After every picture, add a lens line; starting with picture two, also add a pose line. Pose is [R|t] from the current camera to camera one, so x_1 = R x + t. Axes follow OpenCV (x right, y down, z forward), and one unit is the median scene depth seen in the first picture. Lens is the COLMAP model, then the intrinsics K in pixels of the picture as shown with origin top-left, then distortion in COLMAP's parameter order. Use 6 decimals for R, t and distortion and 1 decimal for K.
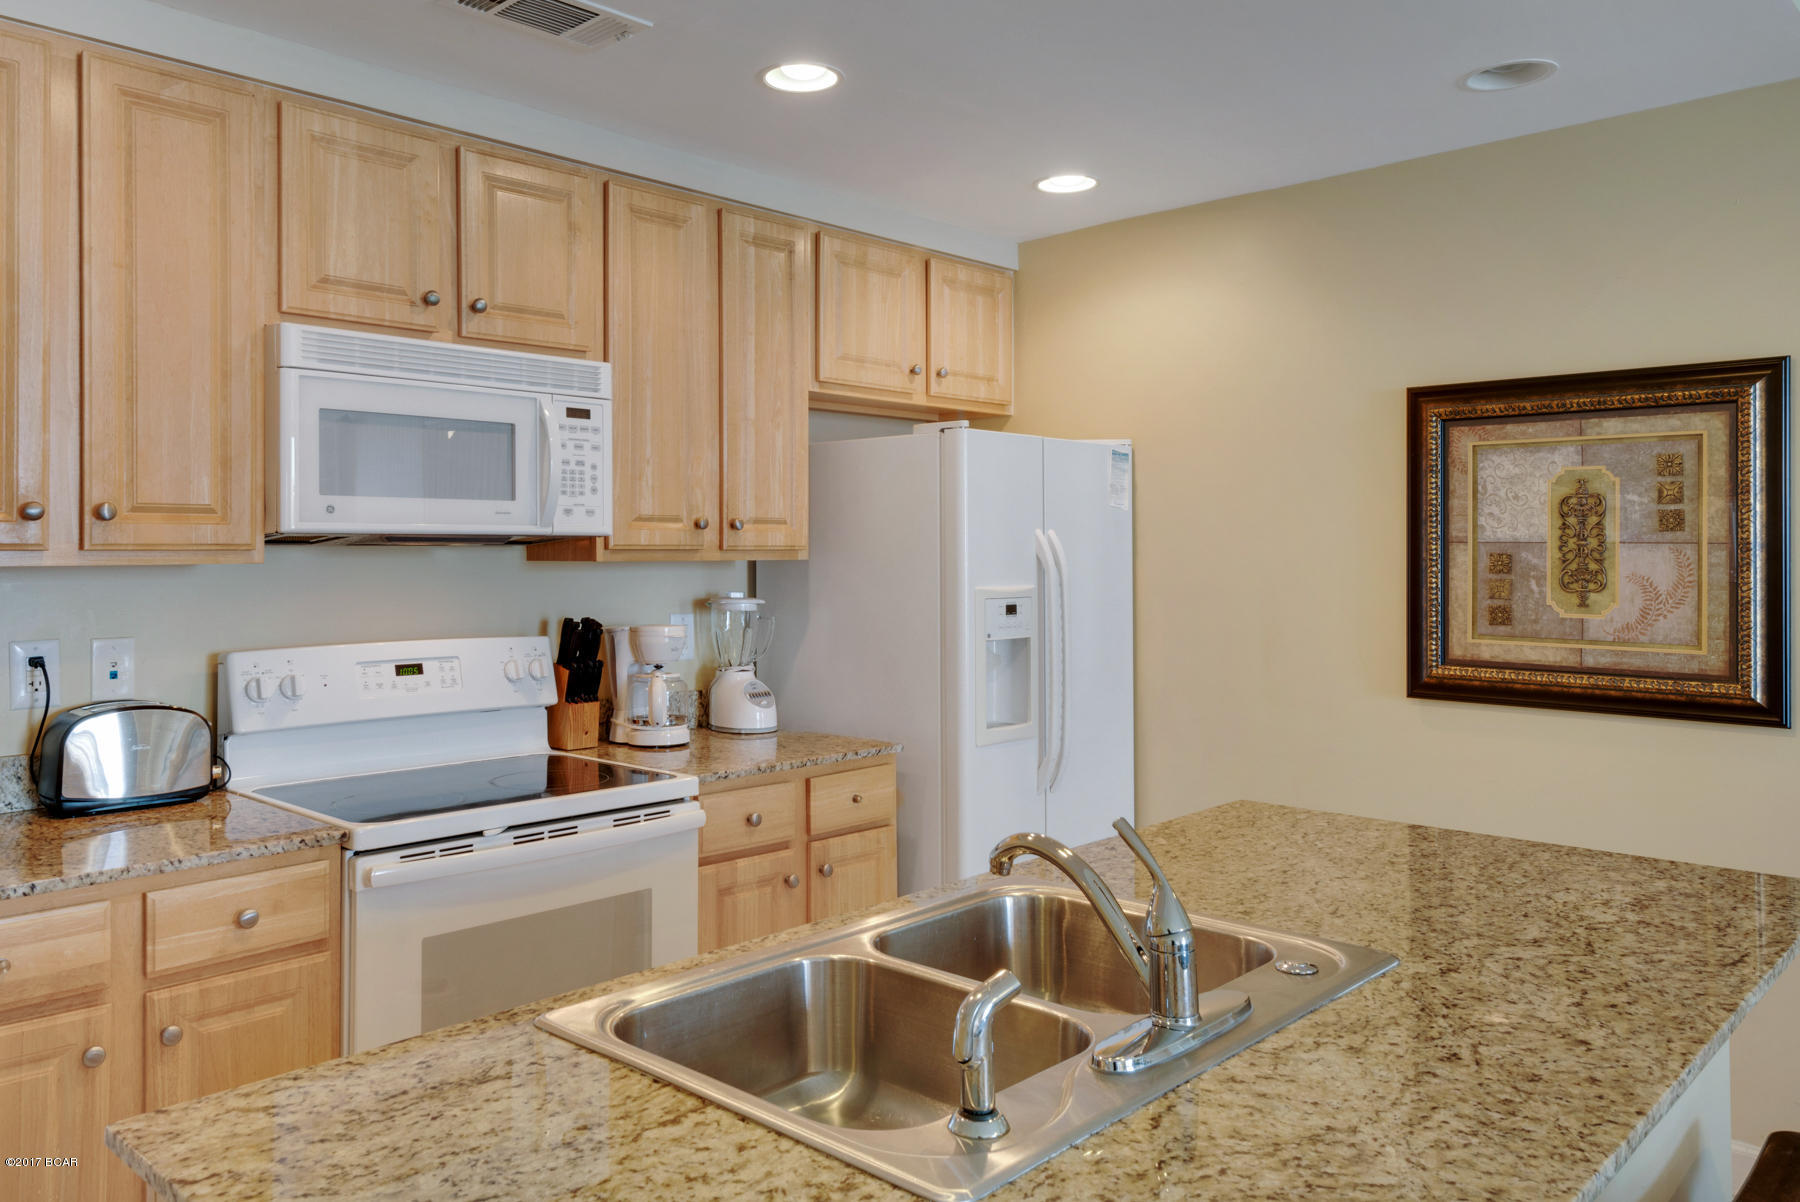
lens RADIAL K [[1319.5, 0, 805.0], [0, 1319.5, 537.3], [0, 0, 1]] dist [0.027024, -0.005271]
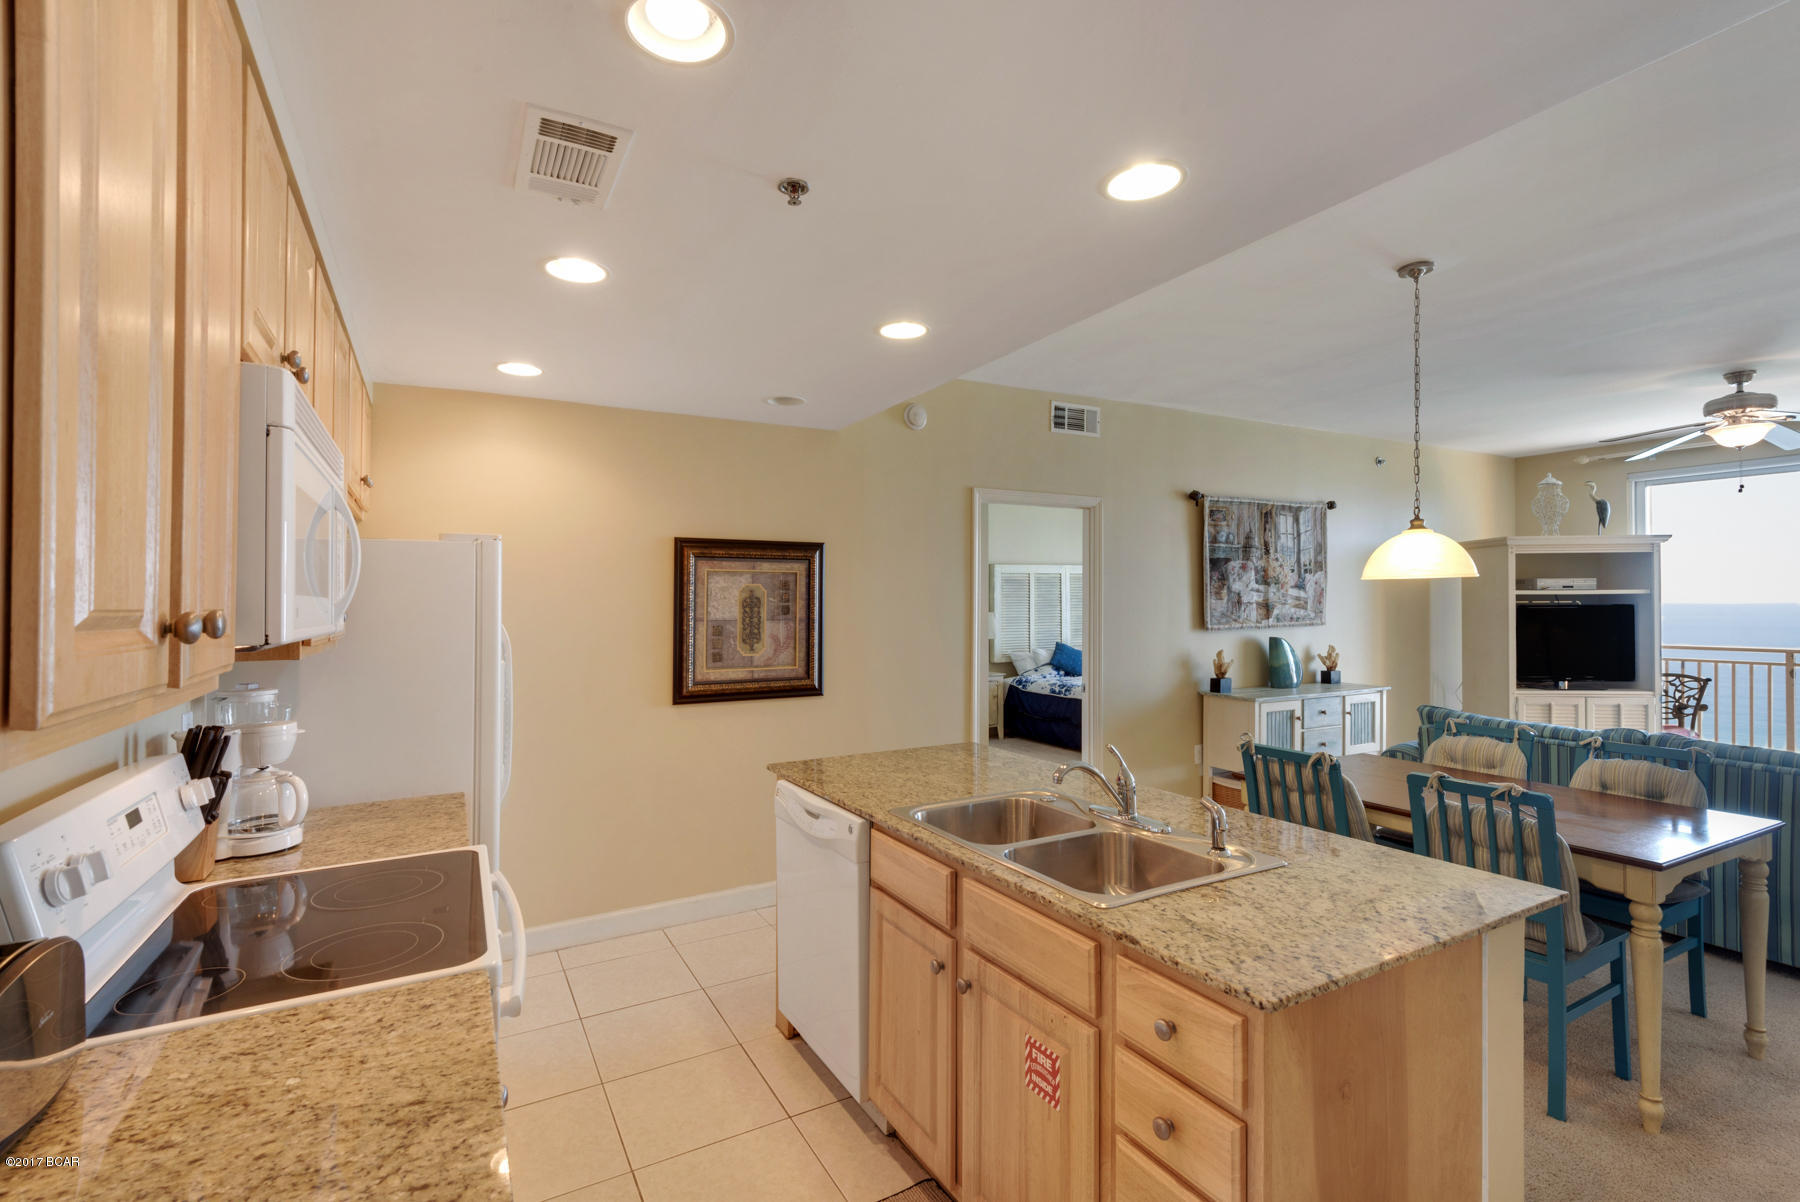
lens RADIAL K [[828.3, 0, 876.5], [0, 828.3, 594.2], [0, 0, 1]] dist [0.030629, -0.022917]
pose [[0.284569, 0.010268, 0.958601, -0.634549], [-0.002927, 0.999947, -0.009842, -0.025093], [-0.958651, -0.000005, 0.284584, 0.451559]]
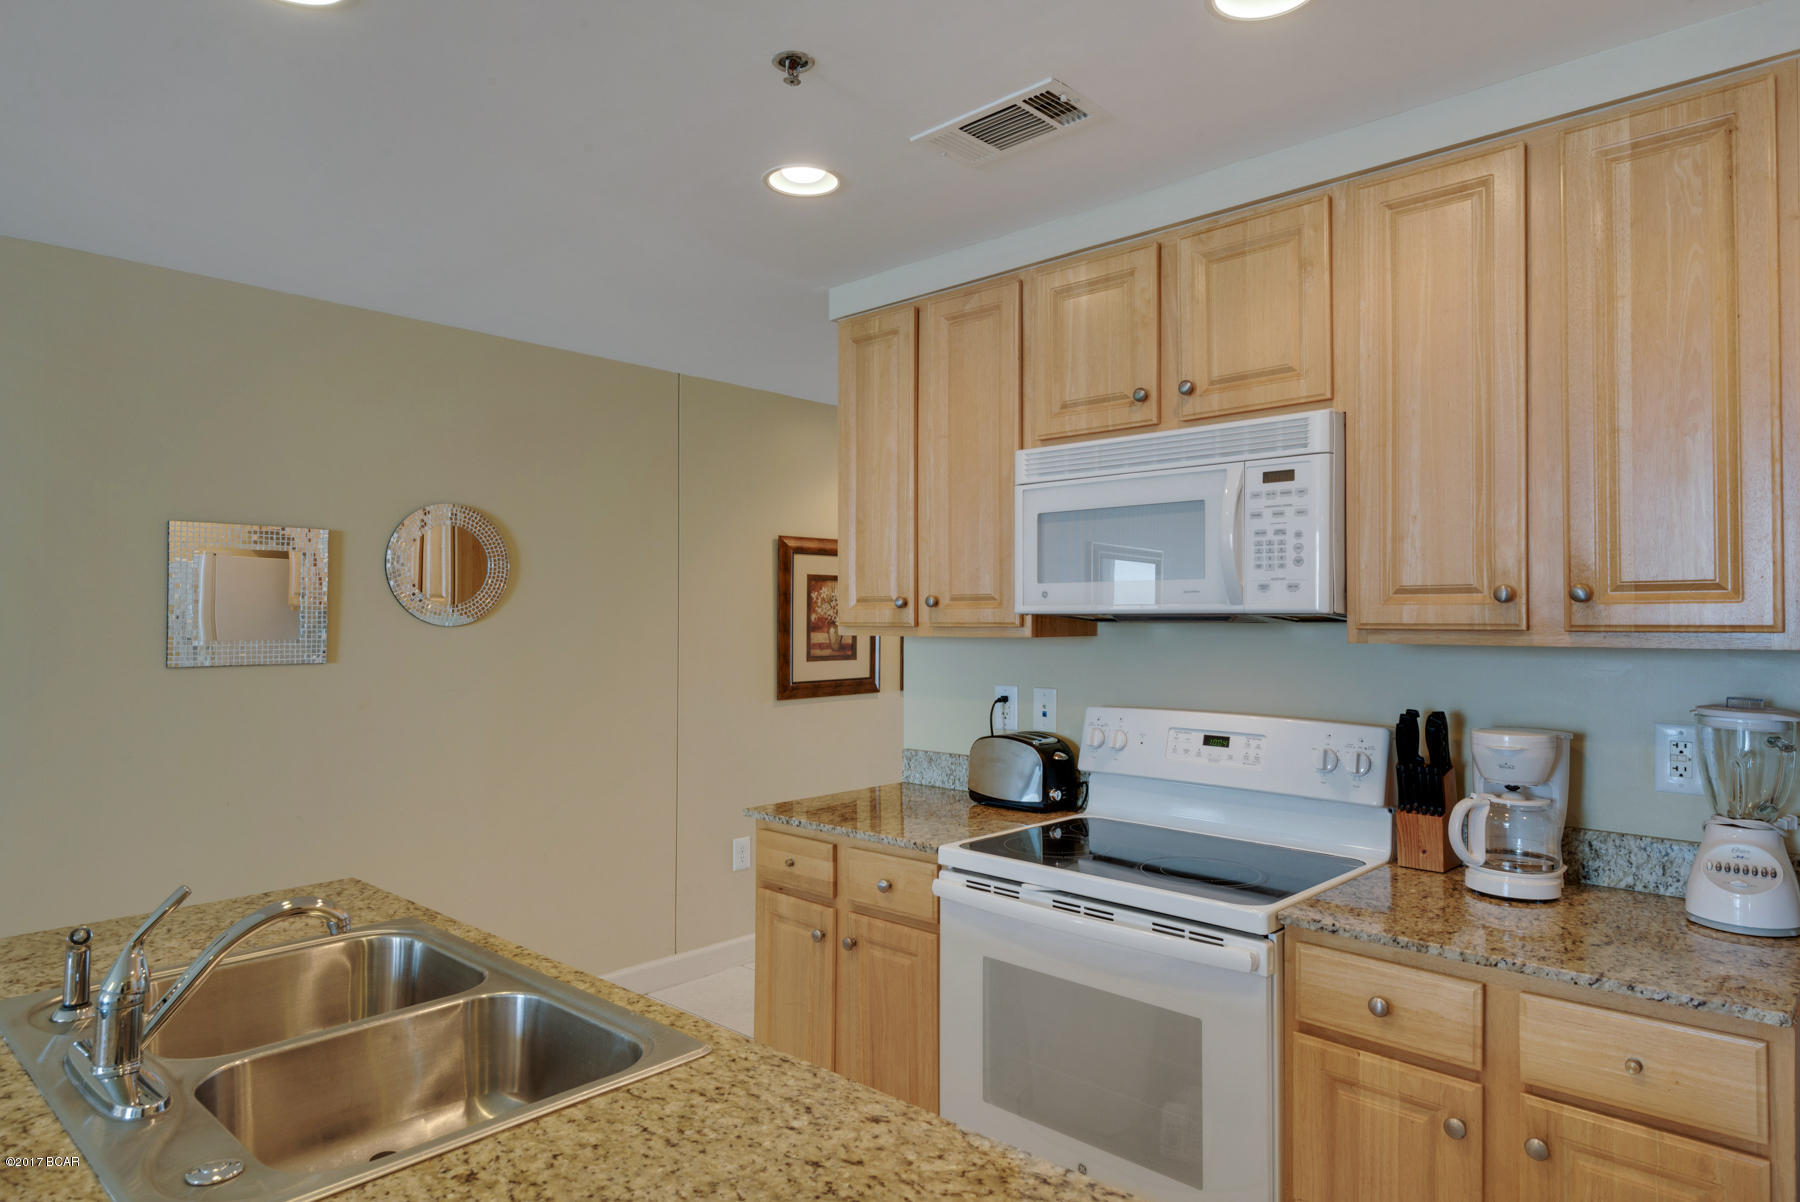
lens RADIAL K [[1061.7, 0, 900.0], [0, 1061.7, 601.0], [0, 0, 1]] dist [0.031212, -0.021252]
pose [[0.044882, -0.012551, -0.998913, 0.532389], [0.012574, 0.999849, -0.011998, -0.004209], [0.998913, -0.012022, 0.045033, 0.707399]]
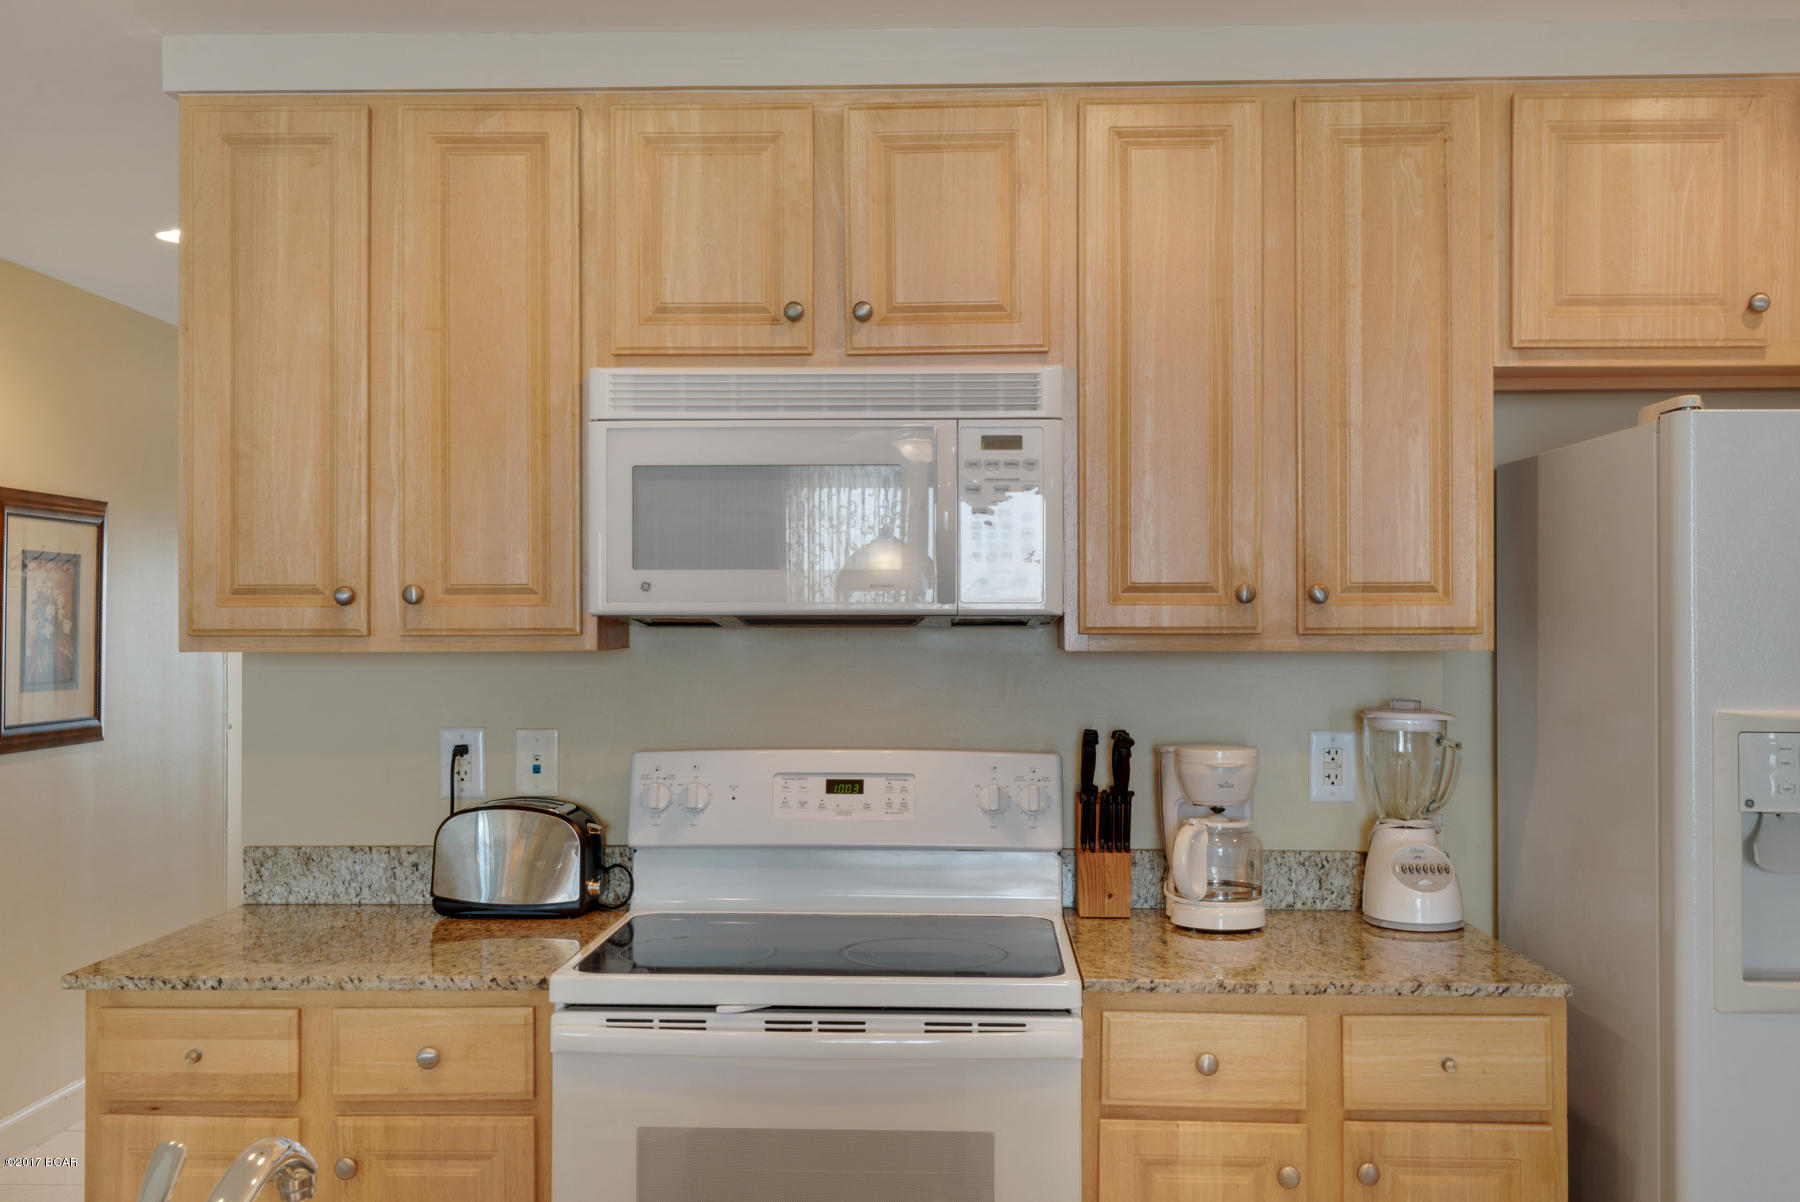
lens RADIAL K [[1710.0, 0, 892.3], [0, 1710.0, 602.6], [0, 0, 1]] dist [0.024112, 0.001210]
pose [[0.687534, -0.005414, -0.726132, 0.451424], [0.008570, 0.999963, 0.000659, -0.009043], [0.726102, -0.006676, 0.687555, 0.324104]]
